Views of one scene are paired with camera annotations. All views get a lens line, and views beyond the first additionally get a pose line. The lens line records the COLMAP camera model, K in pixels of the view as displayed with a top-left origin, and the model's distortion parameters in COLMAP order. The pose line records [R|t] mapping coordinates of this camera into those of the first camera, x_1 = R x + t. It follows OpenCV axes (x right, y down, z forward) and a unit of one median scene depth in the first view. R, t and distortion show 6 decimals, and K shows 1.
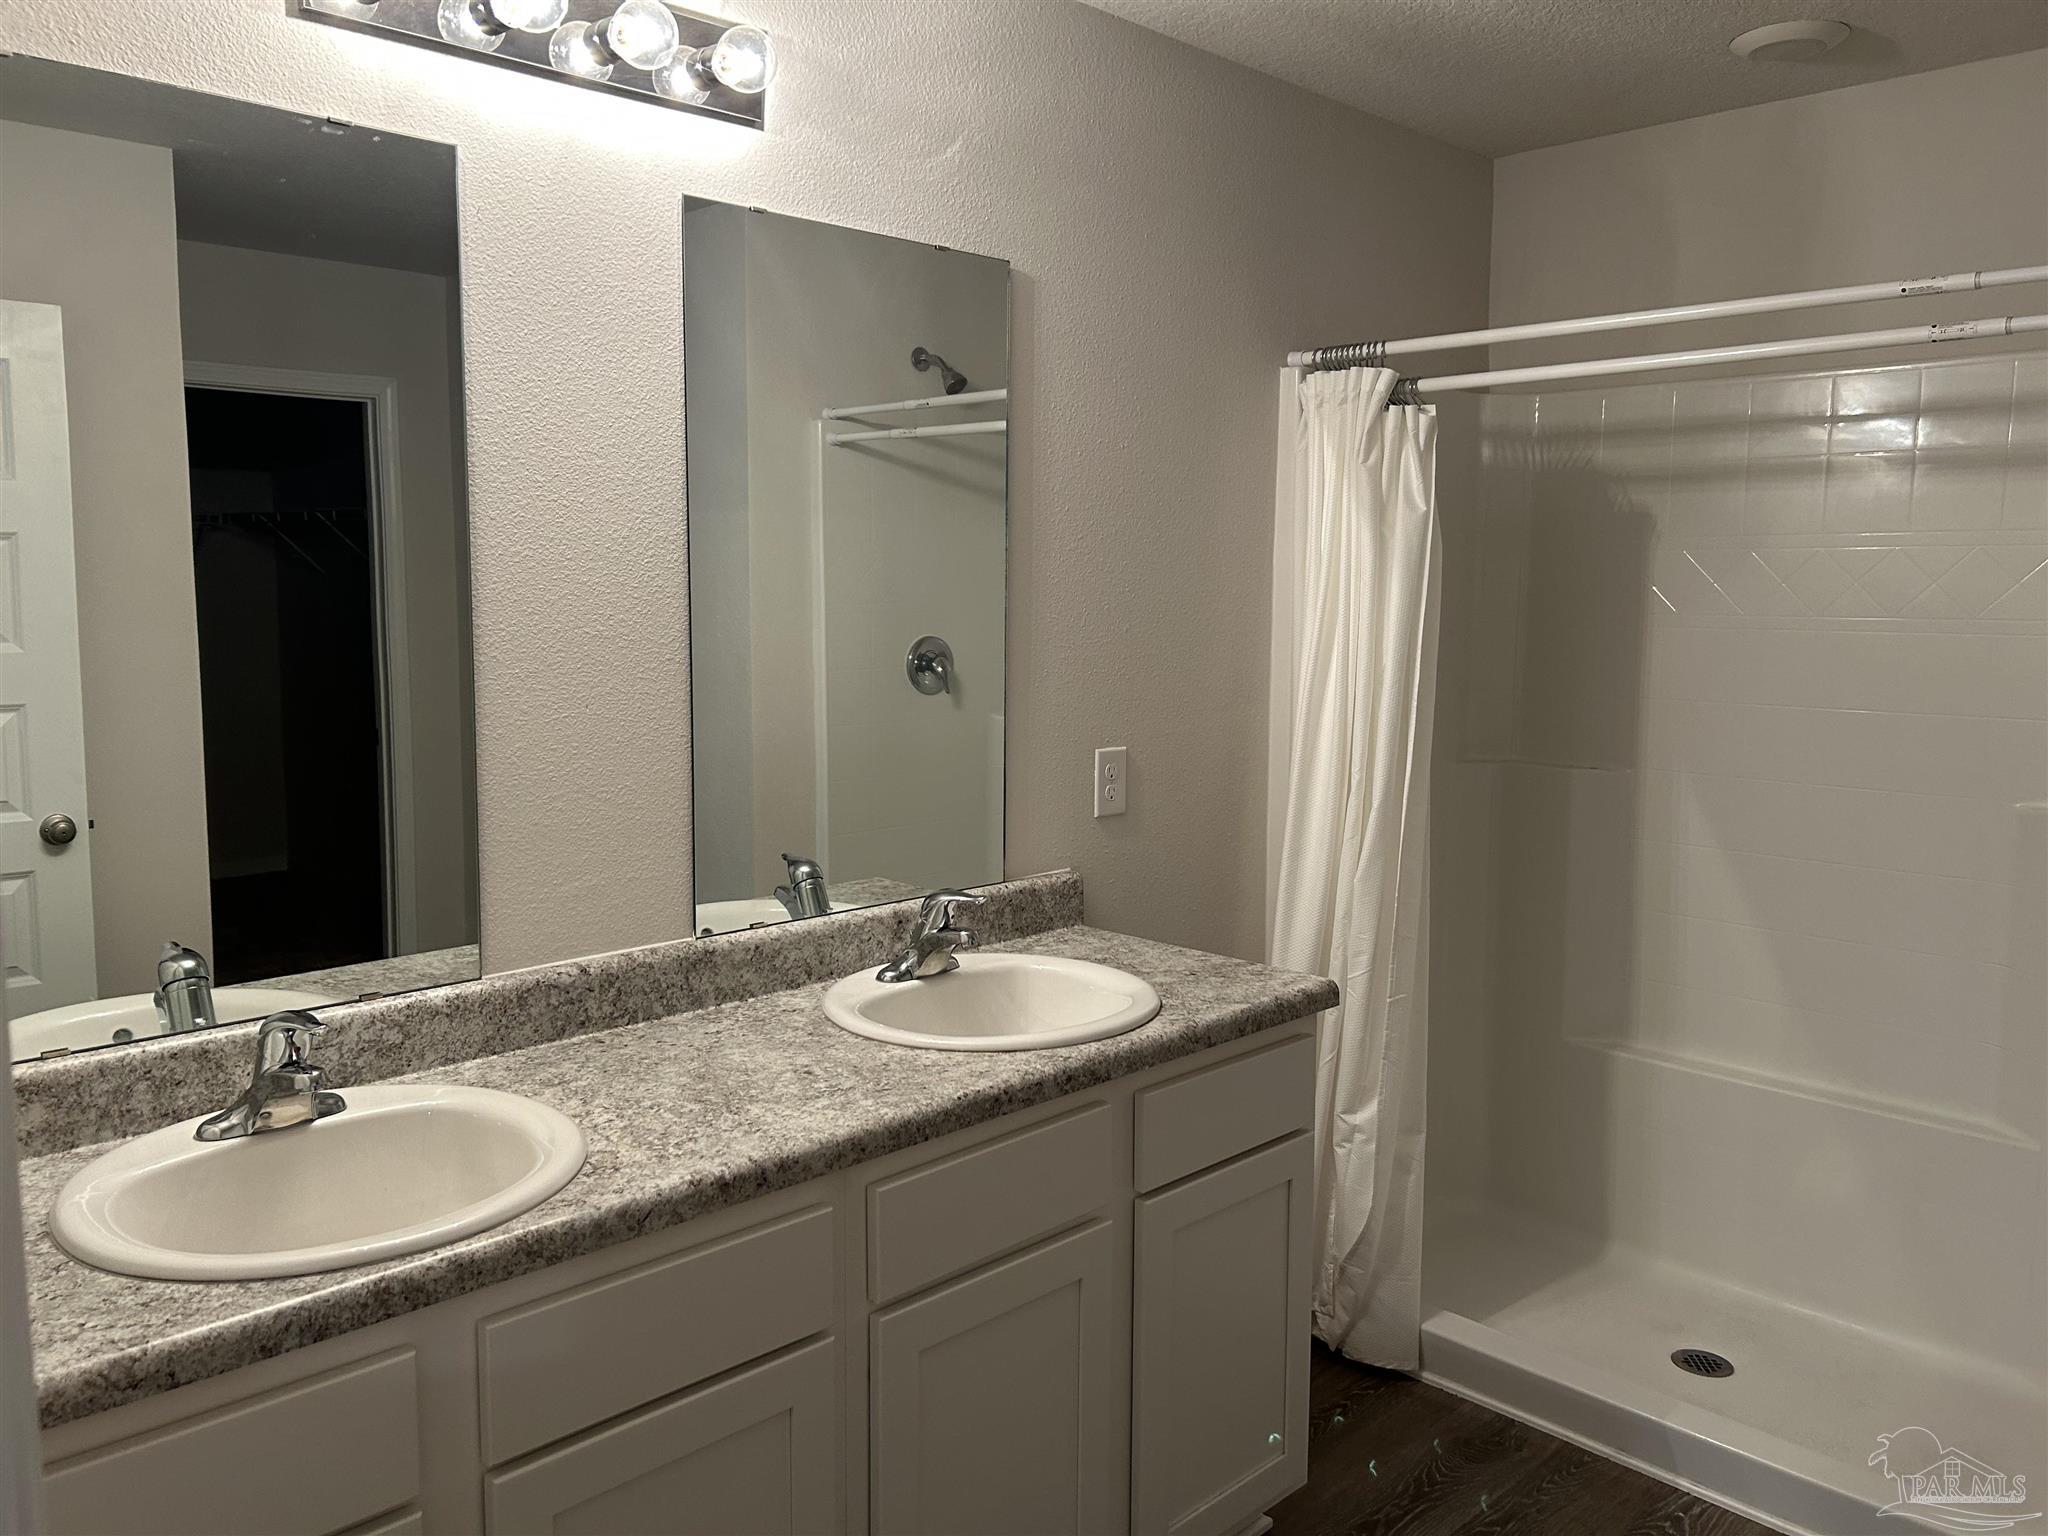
lens RADIAL K [[1530.8, 0, 1028.7], [0, 1530.8, 760.3], [0, 0, 1]] dist [0.051018, -0.059634]
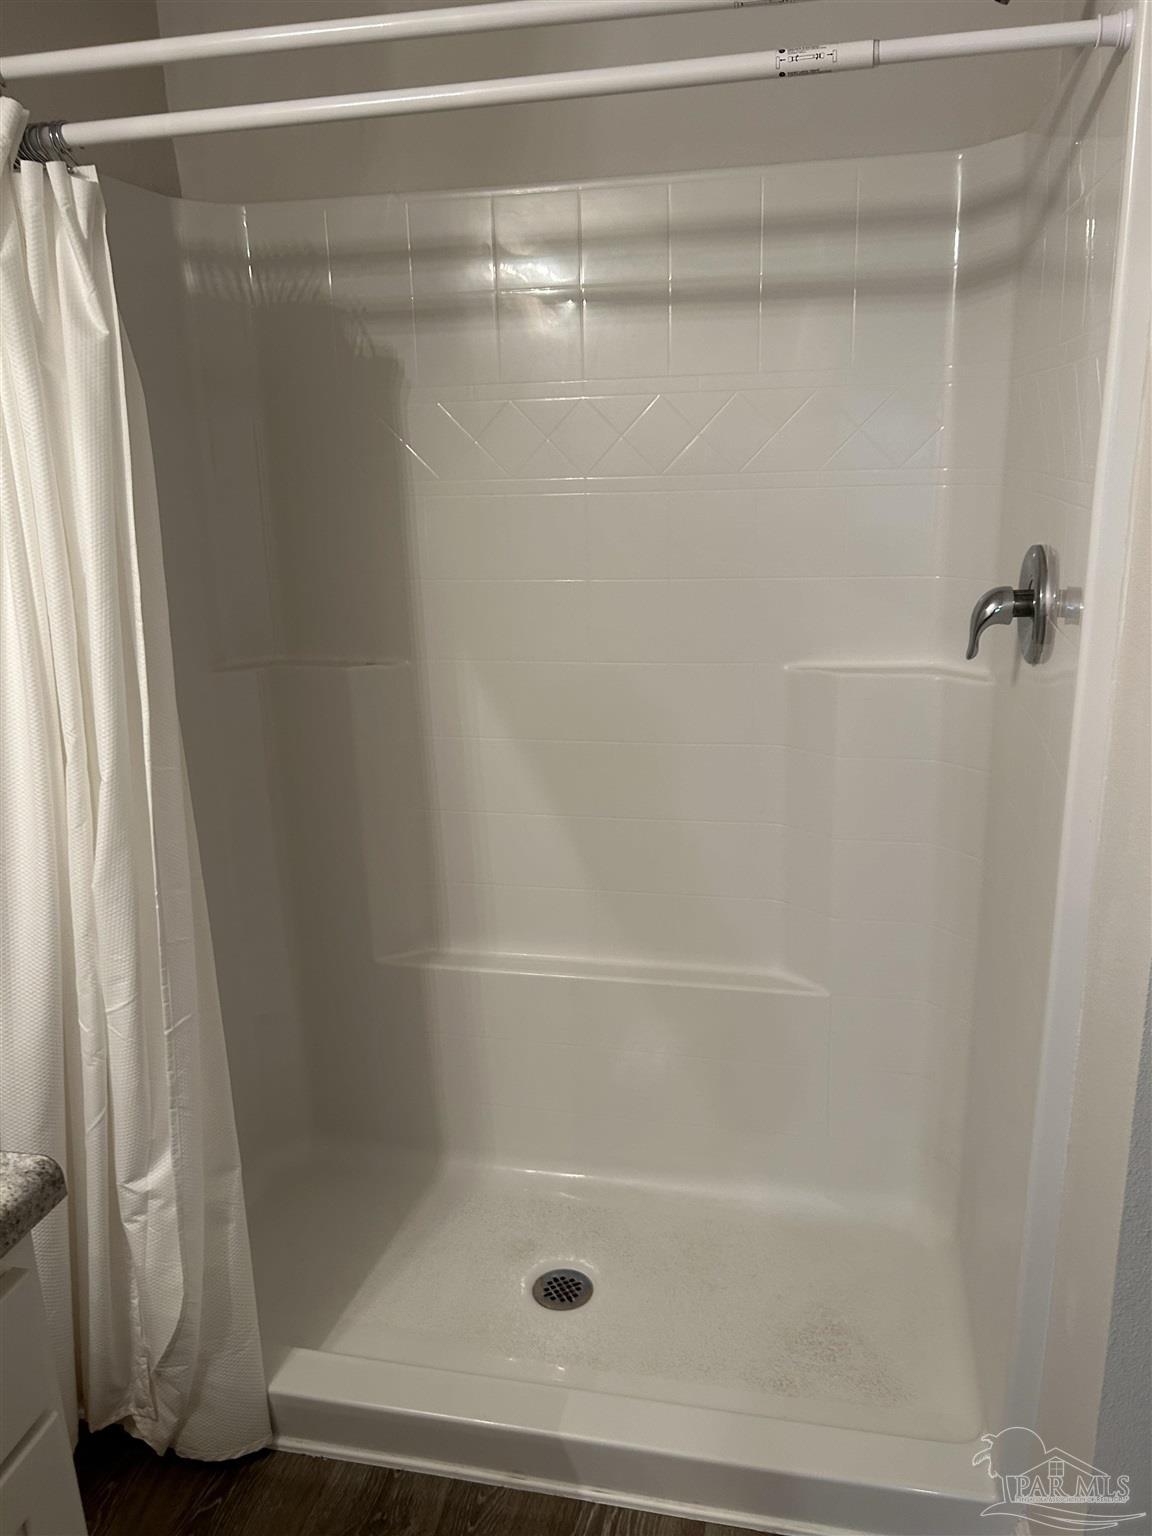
lens RADIAL K [[1148.1, 0, 573.2], [0, 1148.1, 763.7], [0, 0, 1]] dist [0.051018, -0.059634]
pose [[0.838349, -0.171144, 0.517571, 0.130701], [0.095369, 0.980843, 0.169858, -0.044464], [-0.536726, -0.093041, 0.838611, 0.436289]]
